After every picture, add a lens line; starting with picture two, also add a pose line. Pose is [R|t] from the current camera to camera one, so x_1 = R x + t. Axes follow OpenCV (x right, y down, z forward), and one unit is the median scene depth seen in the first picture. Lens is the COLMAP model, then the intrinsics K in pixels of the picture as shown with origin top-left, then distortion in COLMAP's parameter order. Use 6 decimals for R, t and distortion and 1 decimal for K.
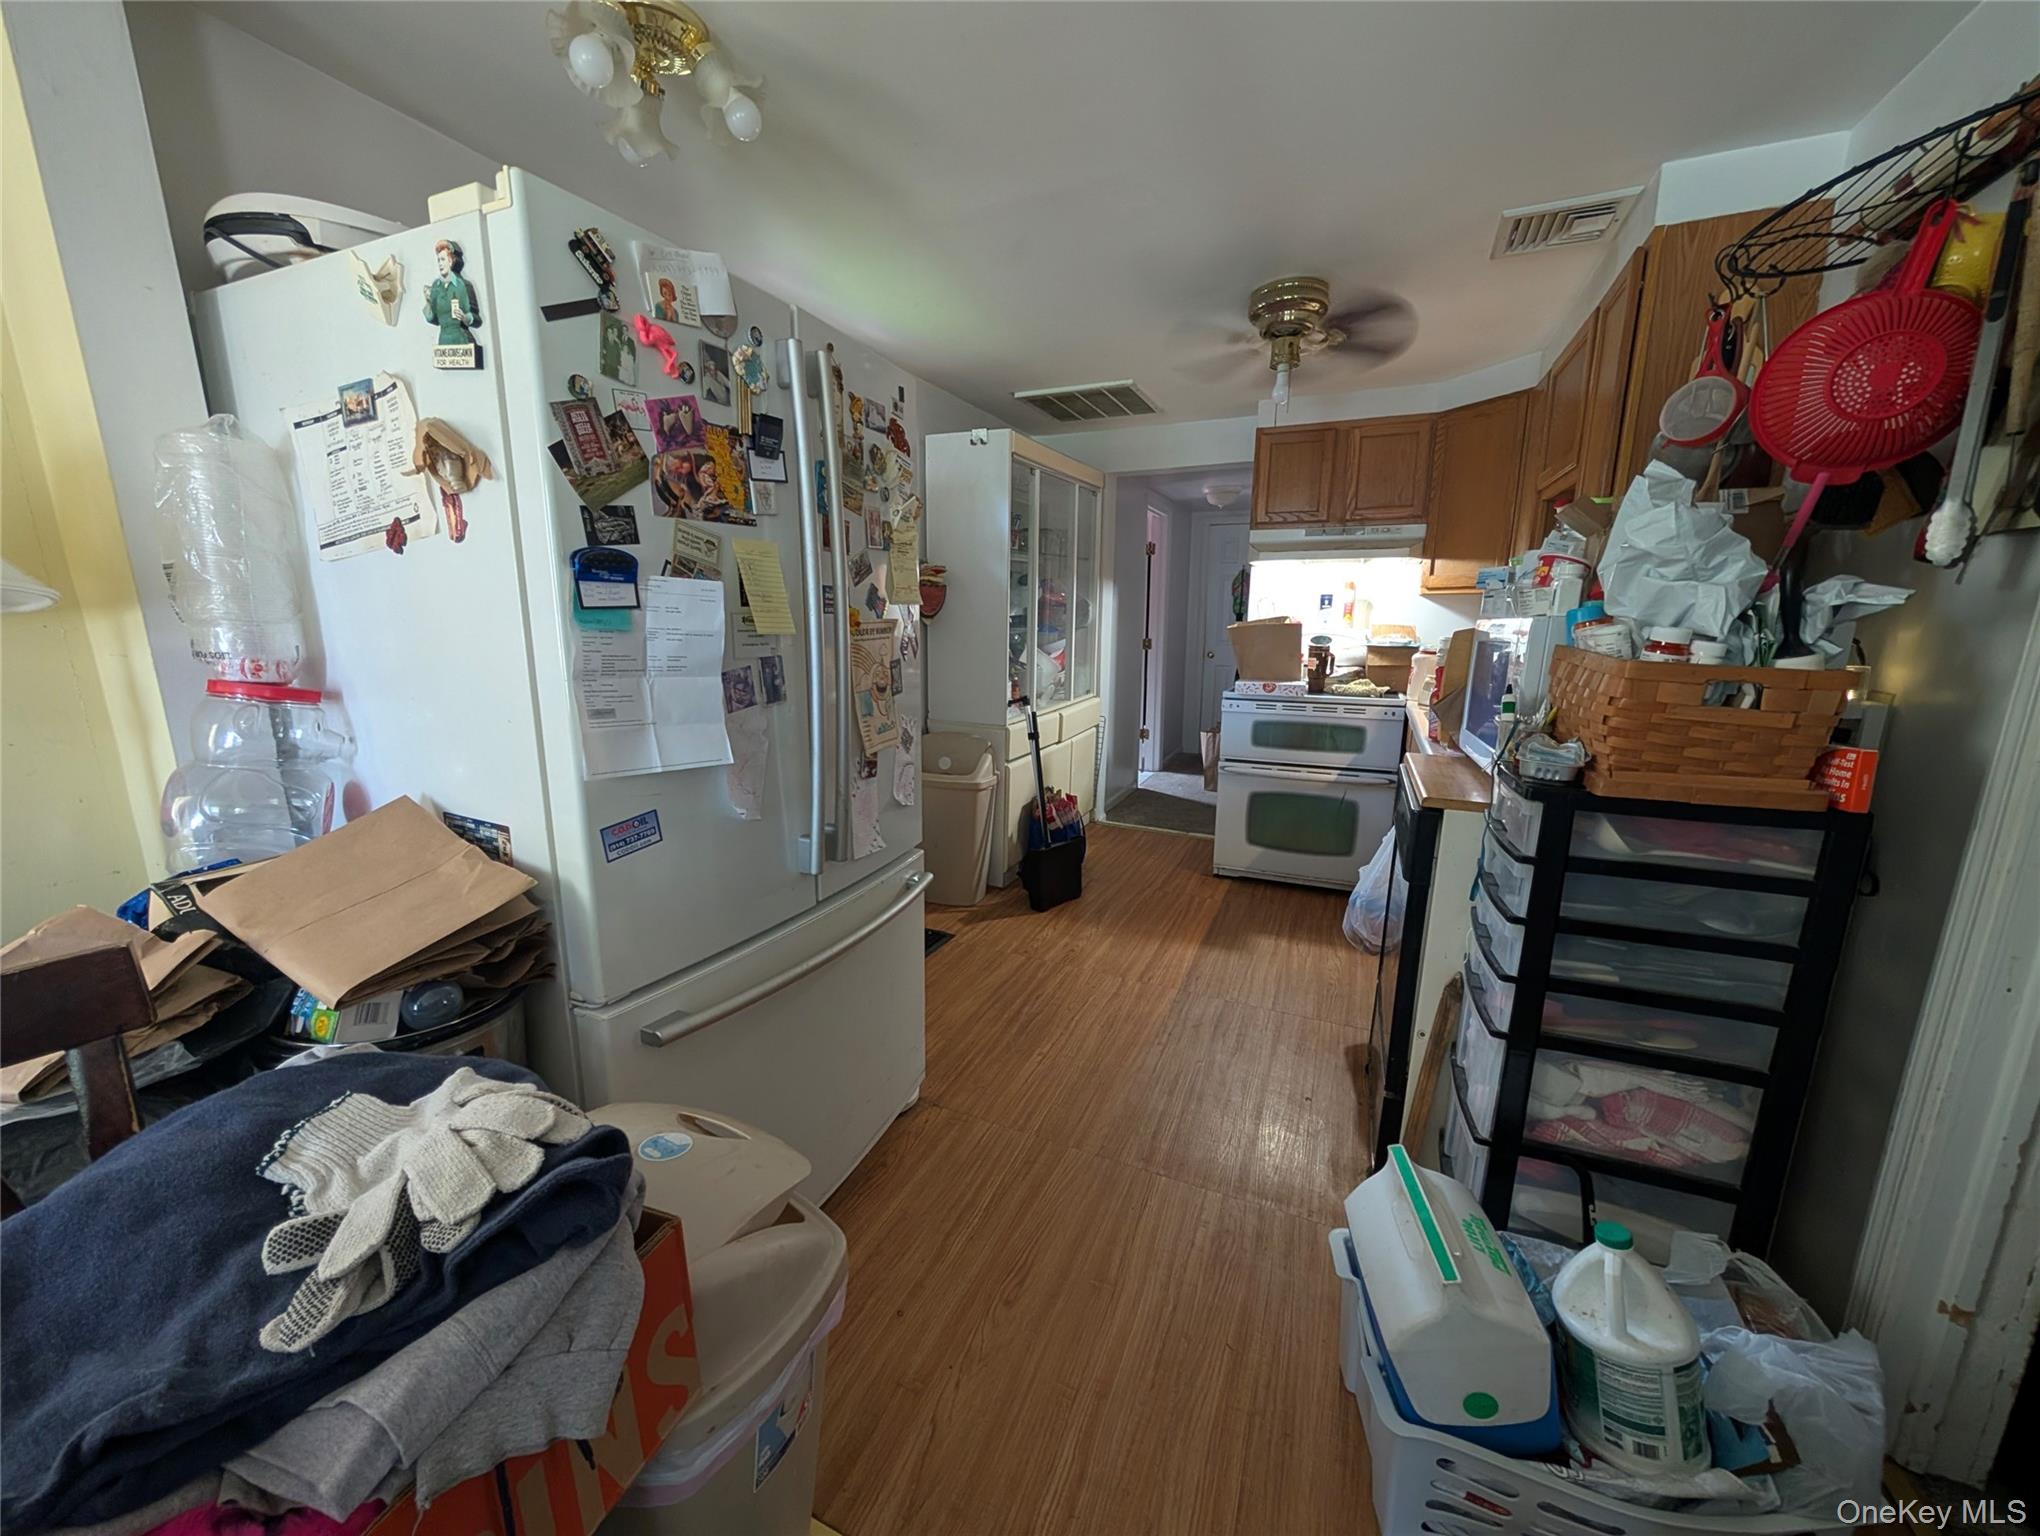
lens RADIAL K [[774.7, 0, 1016.0], [0, 774.7, 771.5], [0, 0, 1]] dist [0.000854, -0.000383]
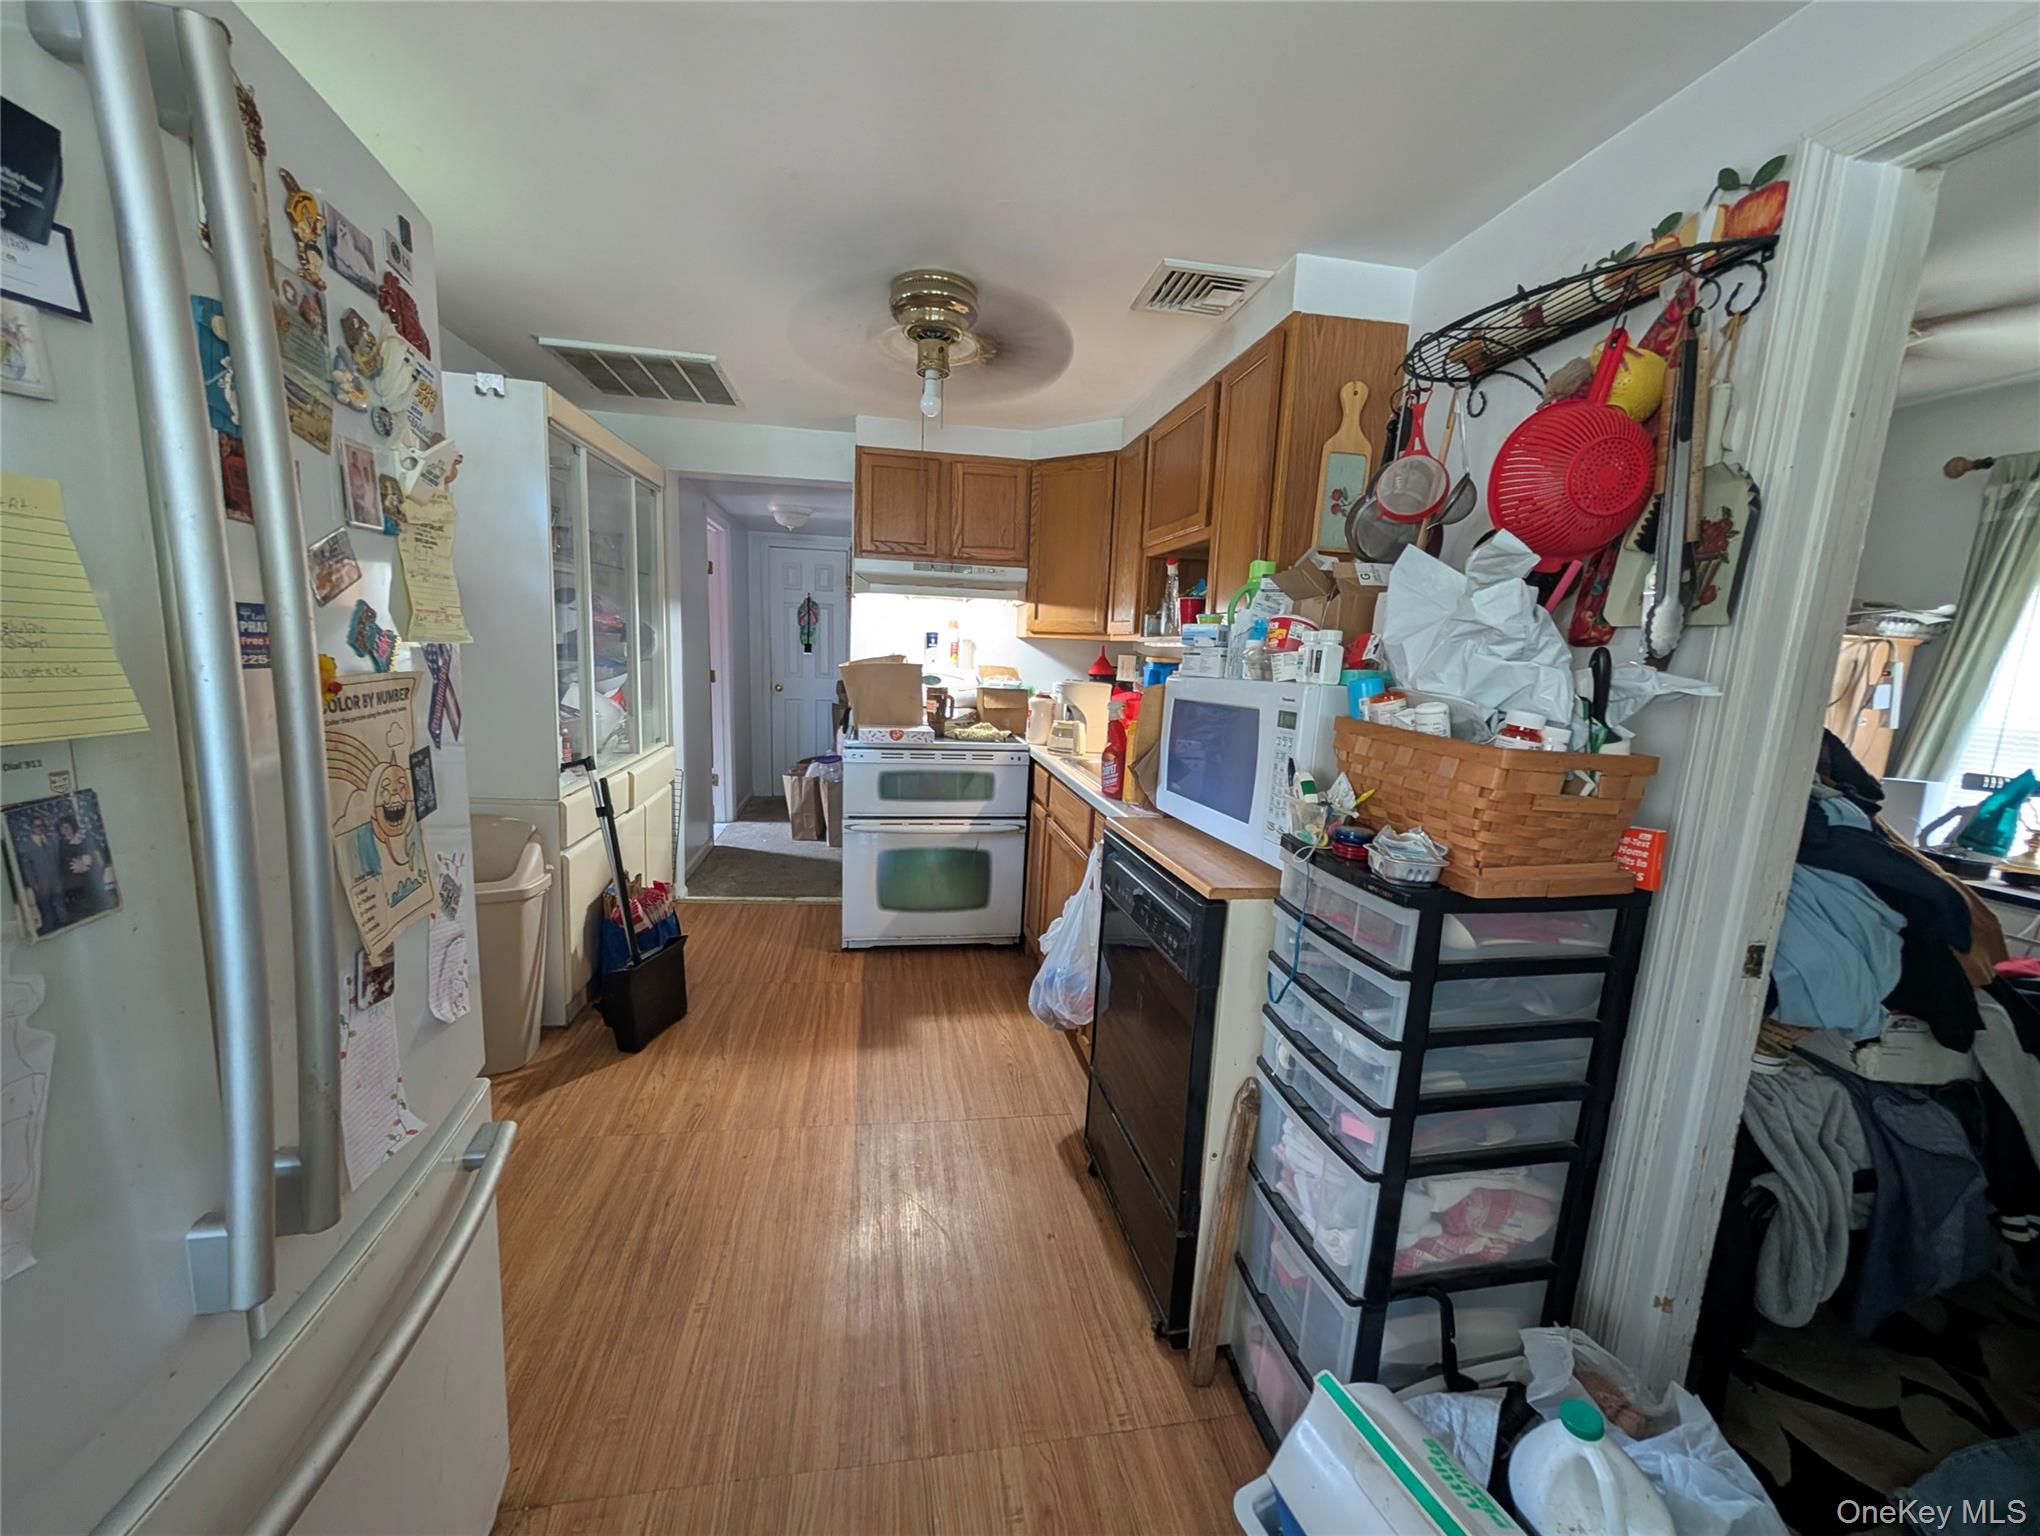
lens RADIAL K [[774.7, 0, 1016.0], [0, 774.7, 771.5], [0, 0, 1]] dist [0.000854, -0.000383]
pose [[0.831501, -0.057981, 0.552489, -0.112415], [0.074966, 0.997153, -0.008178, -0.096724], [-0.550442, 0.048218, 0.833480, 0.359083]]
